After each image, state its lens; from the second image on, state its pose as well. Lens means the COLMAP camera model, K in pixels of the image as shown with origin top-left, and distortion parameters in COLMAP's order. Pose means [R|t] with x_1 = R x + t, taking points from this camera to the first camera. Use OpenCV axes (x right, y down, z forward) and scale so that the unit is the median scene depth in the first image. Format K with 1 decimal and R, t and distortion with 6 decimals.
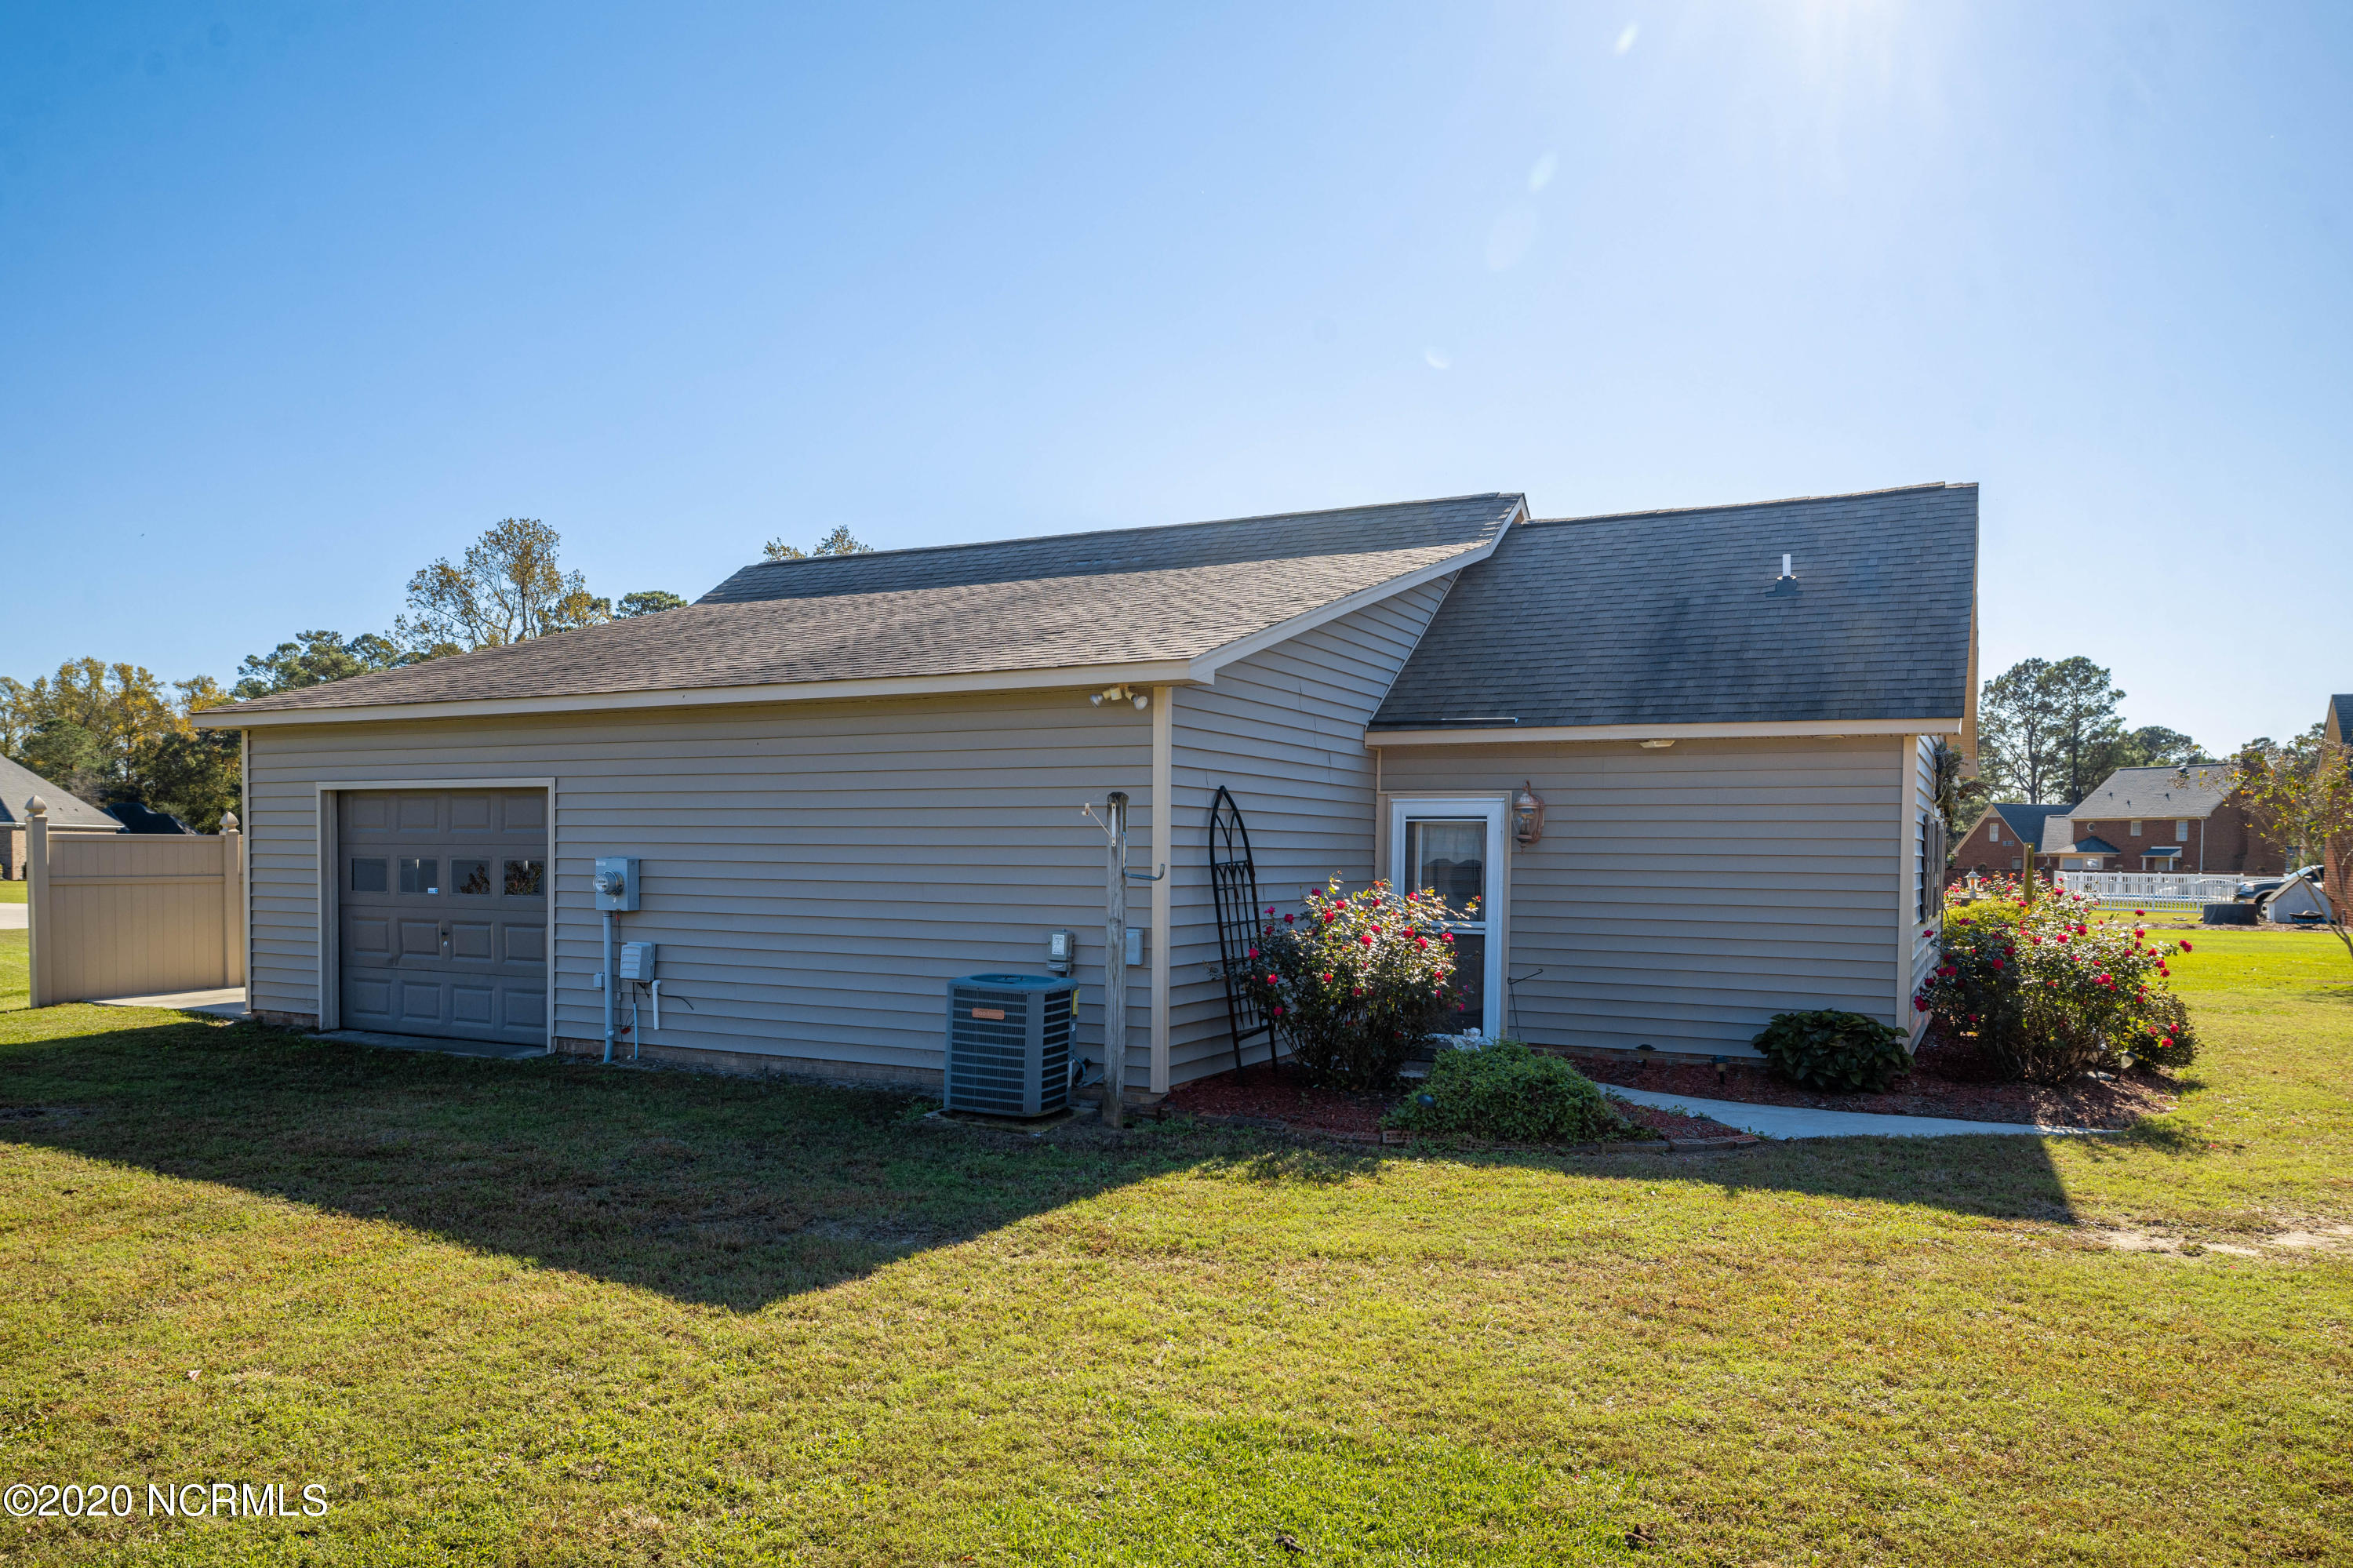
lens RADIAL K [[1570.1, 0, 1175.6], [0, 1570.1, 923.4], [0, 0, 1]] dist [0.000548, 0.000331]
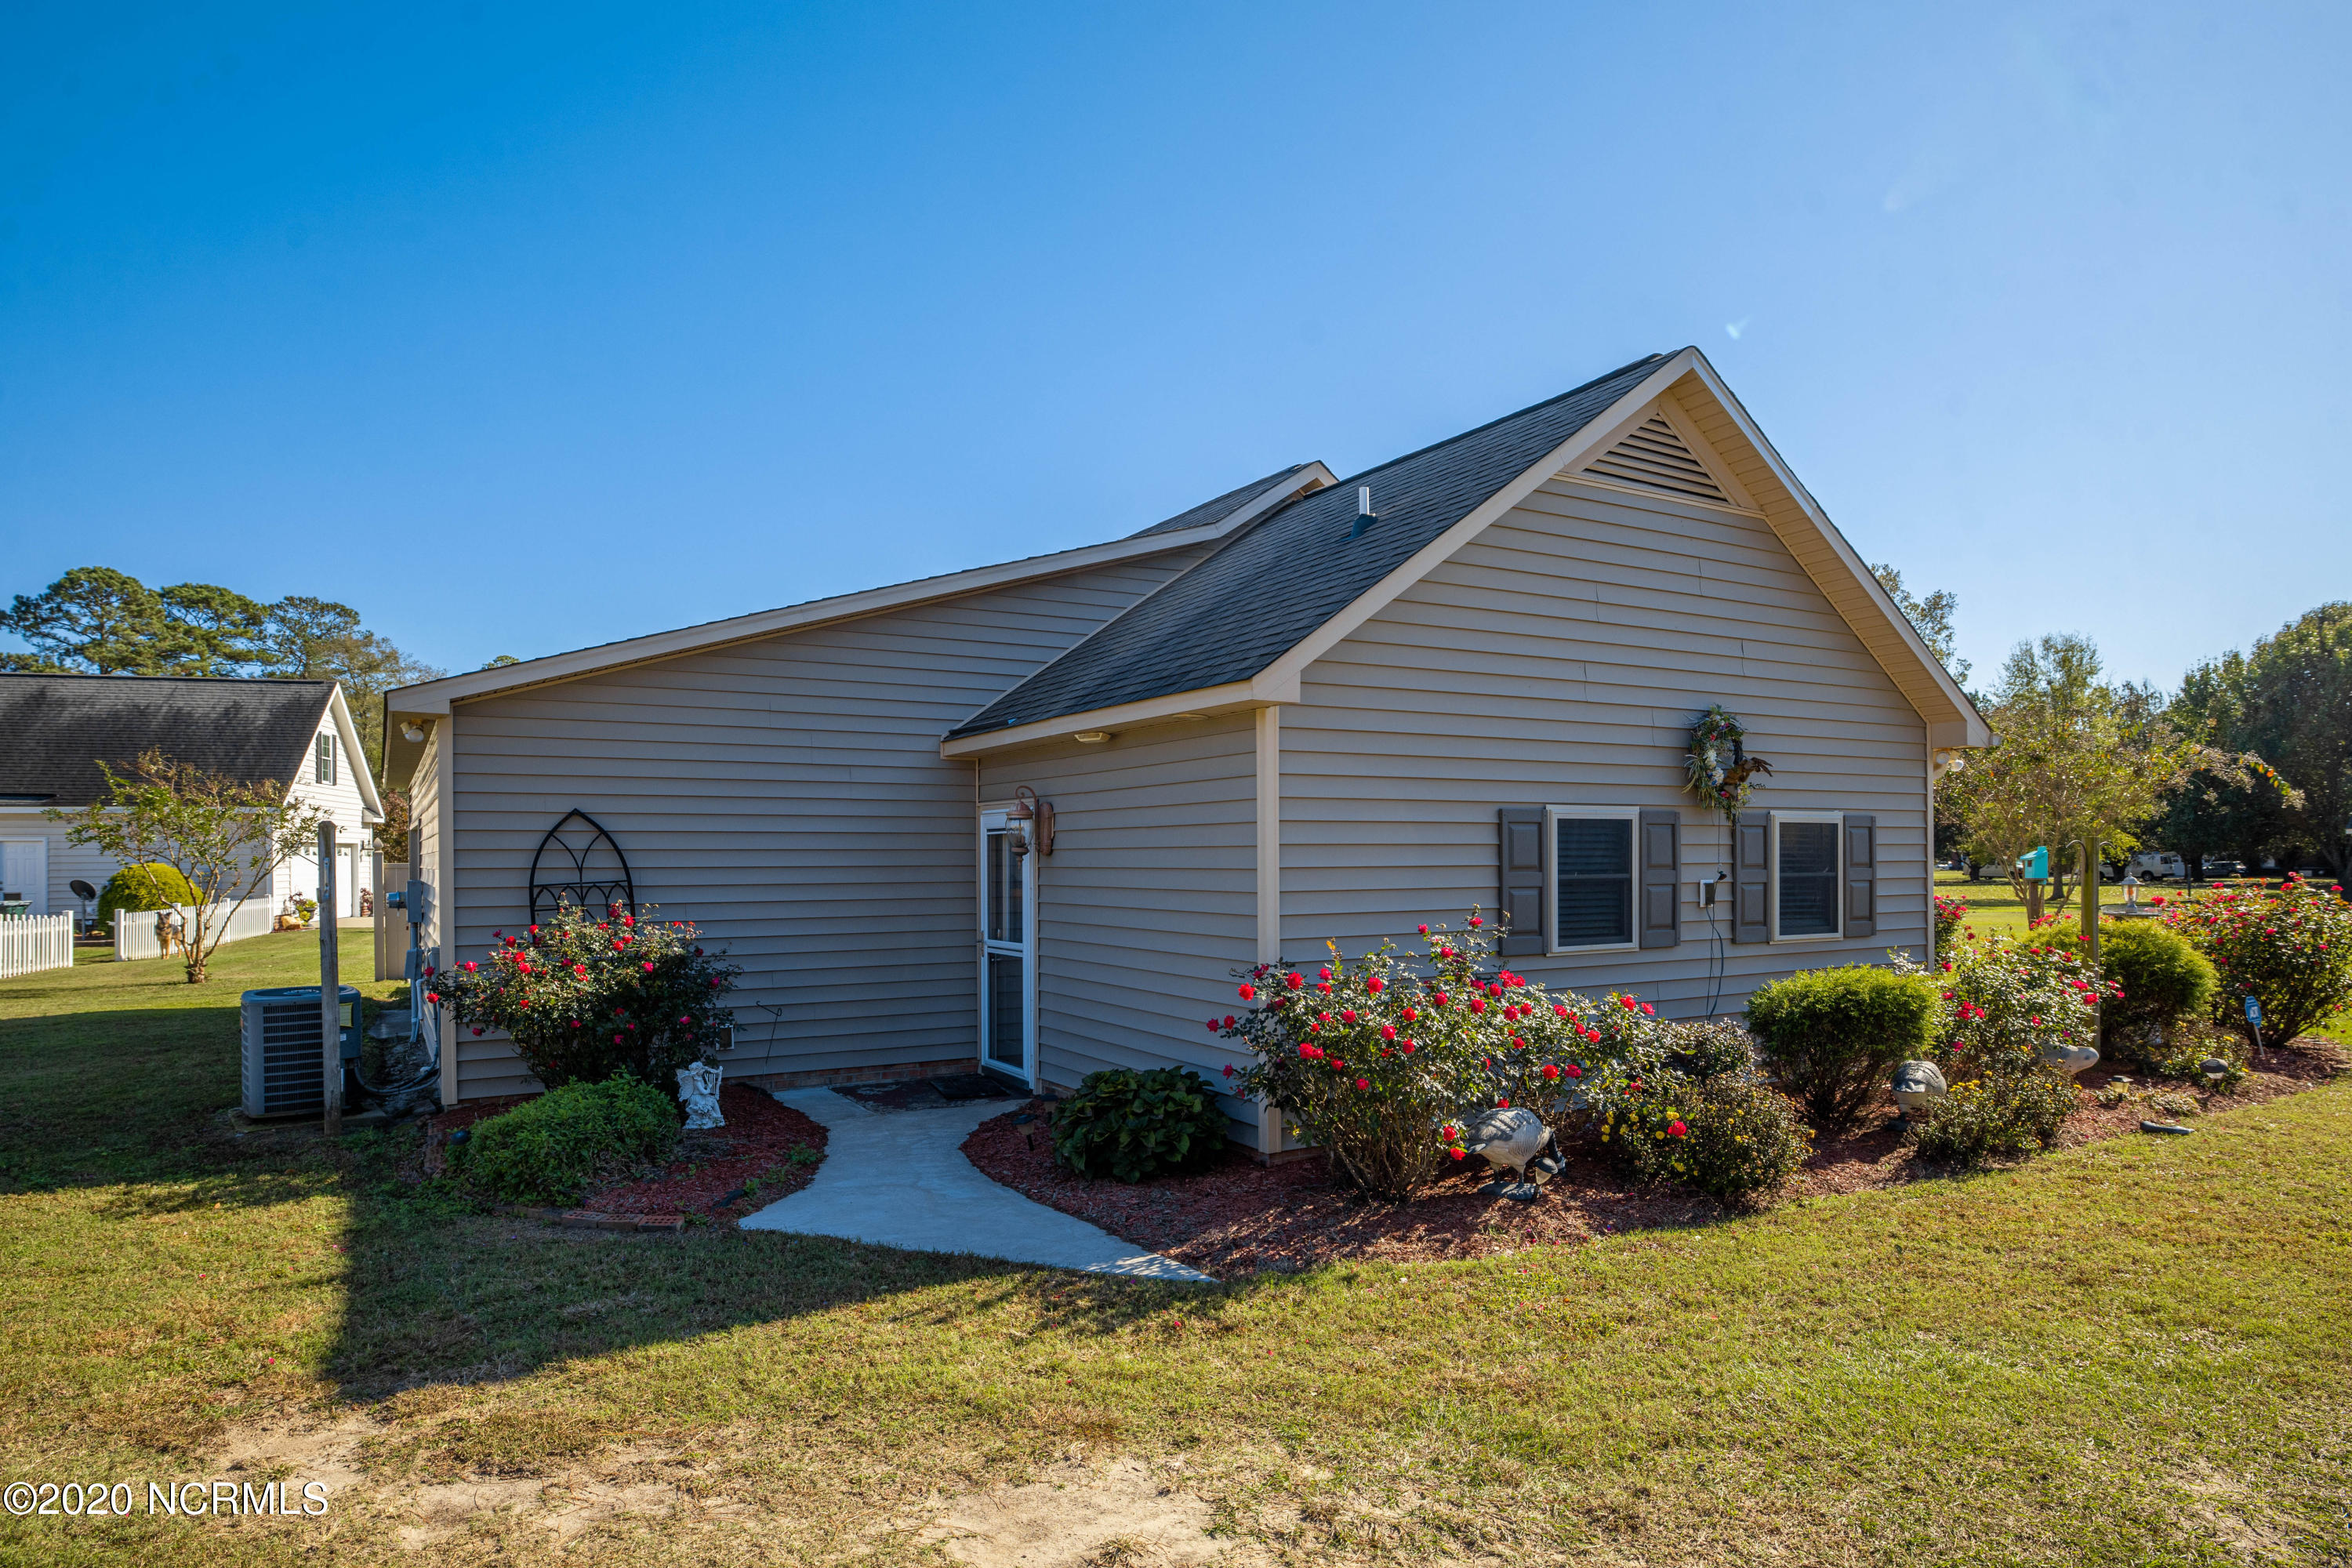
lens RADIAL K [[1359.3, 0, 1175.5], [0, 1359.3, 854.0], [0, 0, 1]] dist [-0.034357, 0.000276]
pose [[0.848170, -0.015664, -0.529492, 0.730731], [-0.010363, 0.998881, -0.046151, -0.018756], [0.529622, 0.044631, 0.847059, 0.411692]]
